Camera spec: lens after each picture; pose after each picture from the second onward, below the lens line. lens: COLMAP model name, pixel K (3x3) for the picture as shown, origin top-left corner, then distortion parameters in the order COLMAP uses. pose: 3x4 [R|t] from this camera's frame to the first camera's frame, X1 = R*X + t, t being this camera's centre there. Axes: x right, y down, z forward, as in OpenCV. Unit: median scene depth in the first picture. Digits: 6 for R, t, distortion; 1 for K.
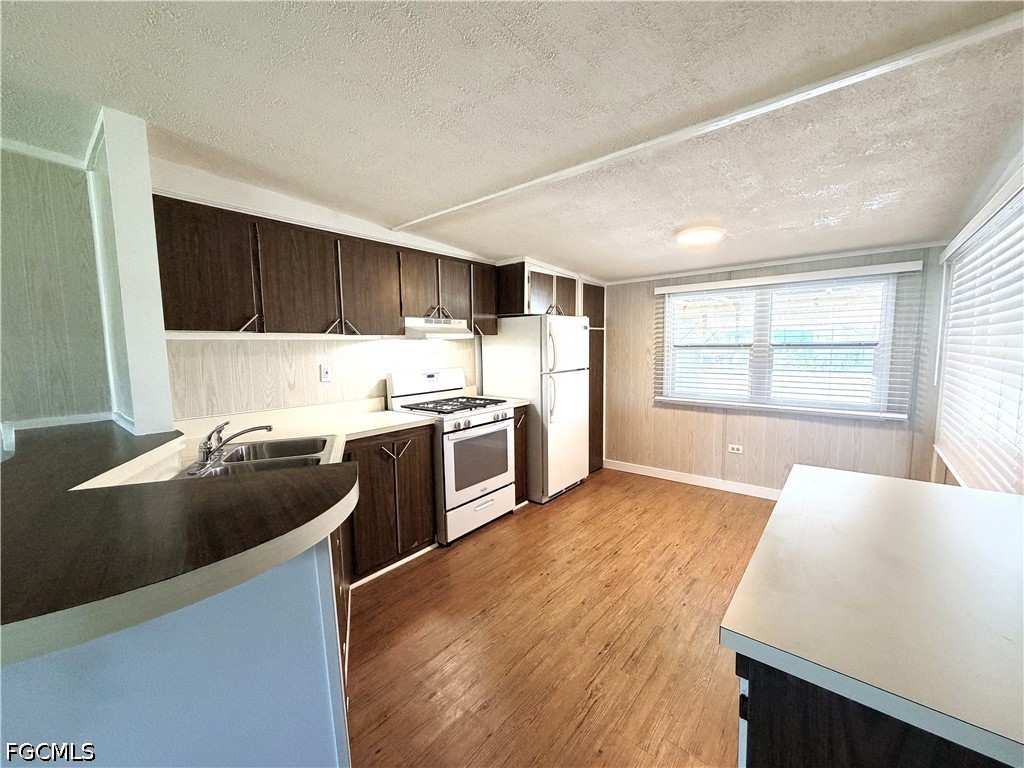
lens RADIAL K [[409.9, 0, 510.5], [0, 409.9, 384.3], [0, 0, 1]] dist [0.001273, 0.000456]
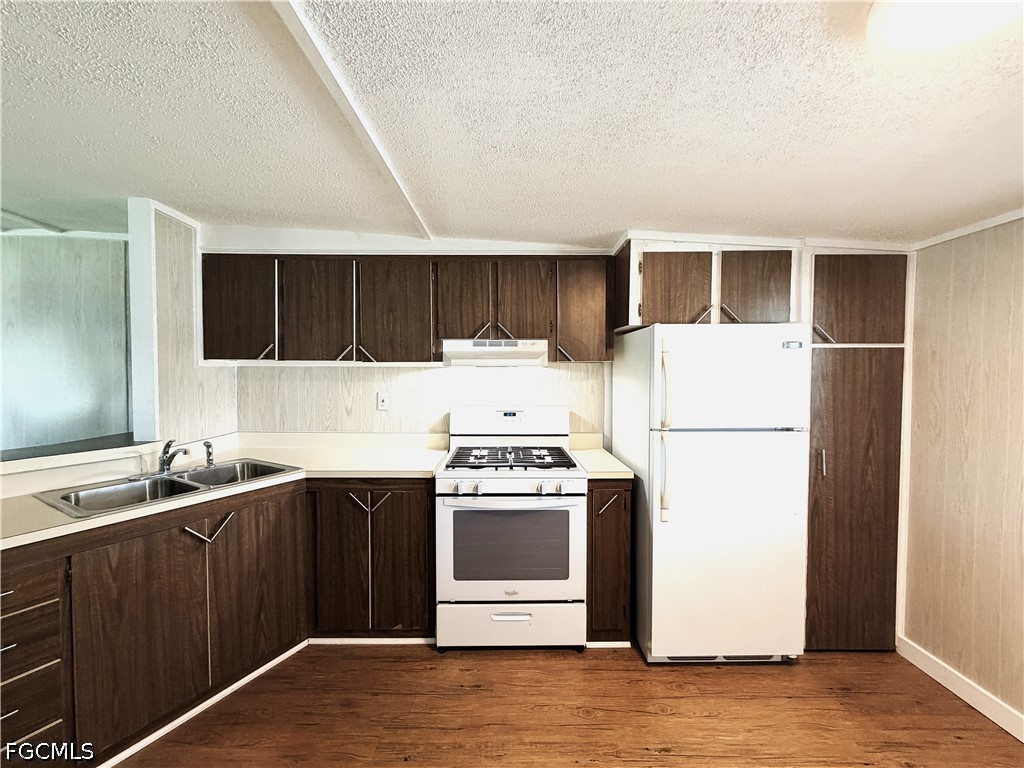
lens RADIAL K [[409.9, 0, 510.2], [0, 409.9, 385.3], [0, 0, 1]] dist [0.001273, 0.000456]
pose [[0.640539, 0.042149, -0.766768, 0.441356], [-0.086886, 0.996059, -0.017830, -0.068097], [0.762995, 0.078042, 0.641676, 0.563078]]
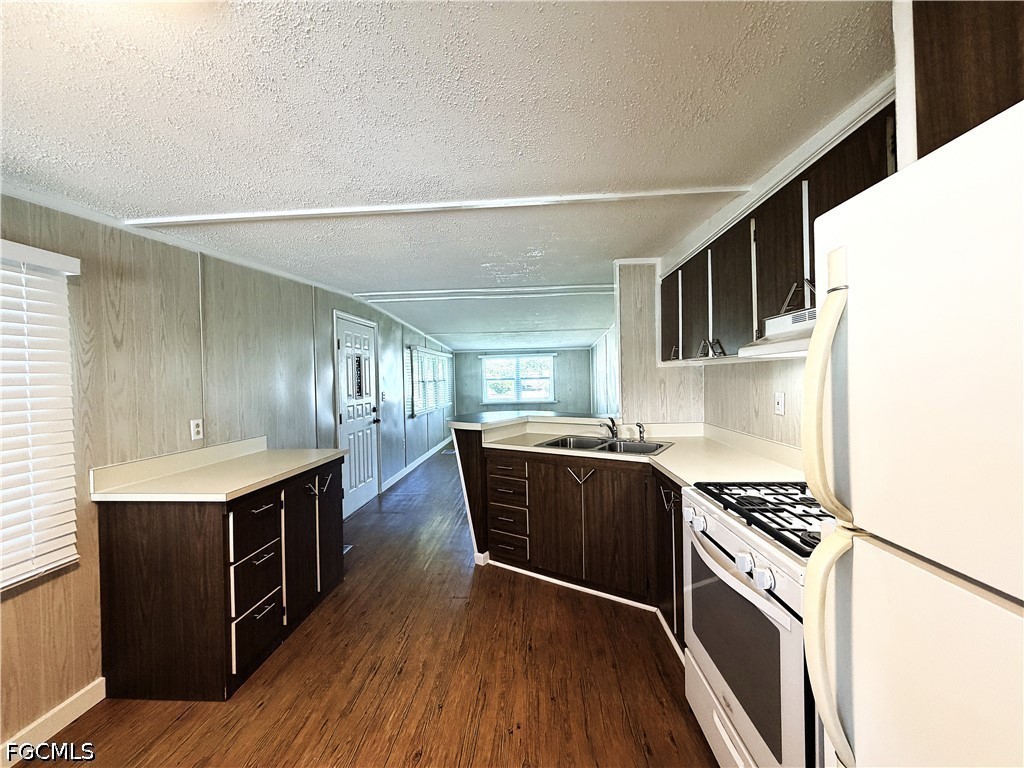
lens RADIAL K [[409.9, 0, 508.6], [0, 409.9, 386.1], [0, 0, 1]] dist [0.001273, 0.000456]
pose [[-0.811149, 0.045568, -0.583062, 0.370435], [-0.021596, 0.993946, 0.107725, -0.121173], [0.584441, 0.099973, -0.805254, 1.215713]]
